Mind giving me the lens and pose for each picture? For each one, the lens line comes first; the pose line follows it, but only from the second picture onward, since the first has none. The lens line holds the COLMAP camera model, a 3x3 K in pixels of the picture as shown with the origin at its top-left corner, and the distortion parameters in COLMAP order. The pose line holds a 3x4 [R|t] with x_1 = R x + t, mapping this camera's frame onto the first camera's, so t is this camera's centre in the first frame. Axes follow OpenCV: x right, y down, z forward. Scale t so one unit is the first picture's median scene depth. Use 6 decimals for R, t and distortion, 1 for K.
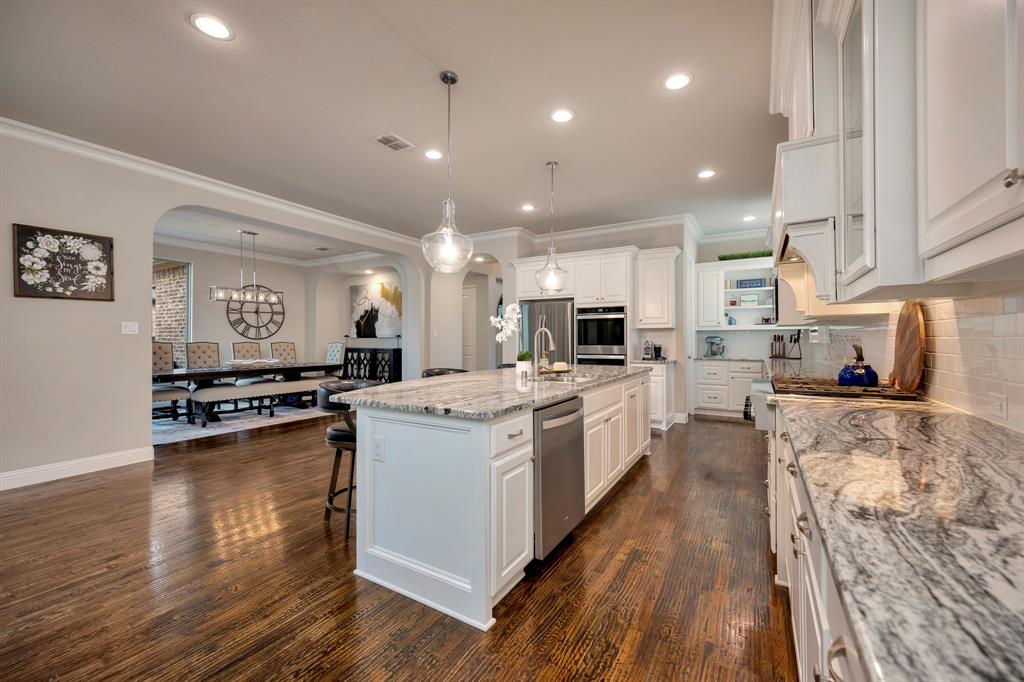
lens RADIAL K [[407.6, 0, 519.2], [0, 407.6, 336.2], [0, 0, 1]] dist [0.001565, -0.000068]
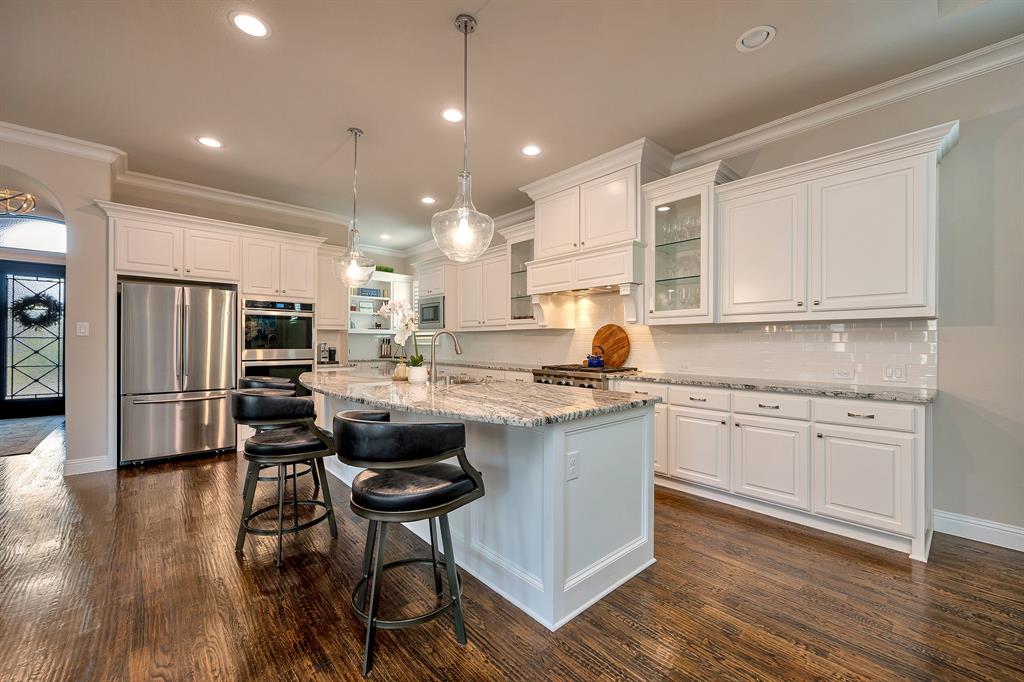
lens RADIAL K [[407.6, 0, 518.5], [0, 407.6, 338.6], [0, 0, 1]] dist [0.001565, -0.000068]
pose [[0.296337, 0.010809, 0.955022, -0.431832], [-0.011724, 0.999902, -0.007679, 0.002866], [-0.955011, -0.008921, 0.296435, 0.299306]]
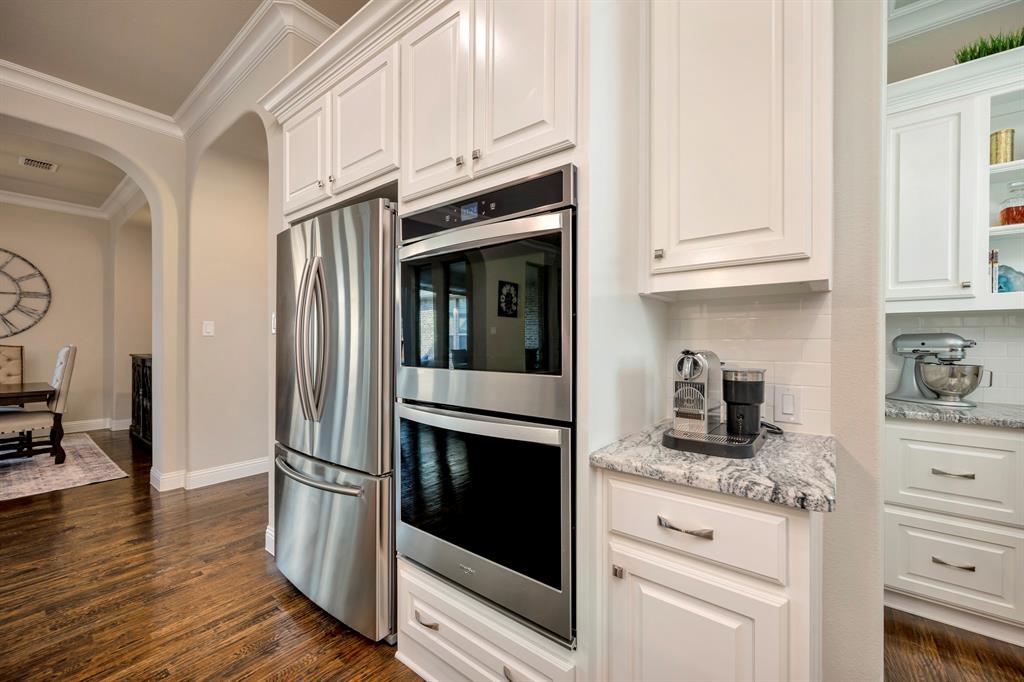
lens RADIAL K [[407.6, 0, 519.3], [0, 407.6, 344.1], [0, 0, 1]] dist [0.001565, -0.000068]
pose [[0.992096, 0.003649, -0.125427, 0.250200], [-0.001733, 0.999880, 0.015377, 0.004773], [0.125468, -0.015038, 0.991984, 0.771882]]
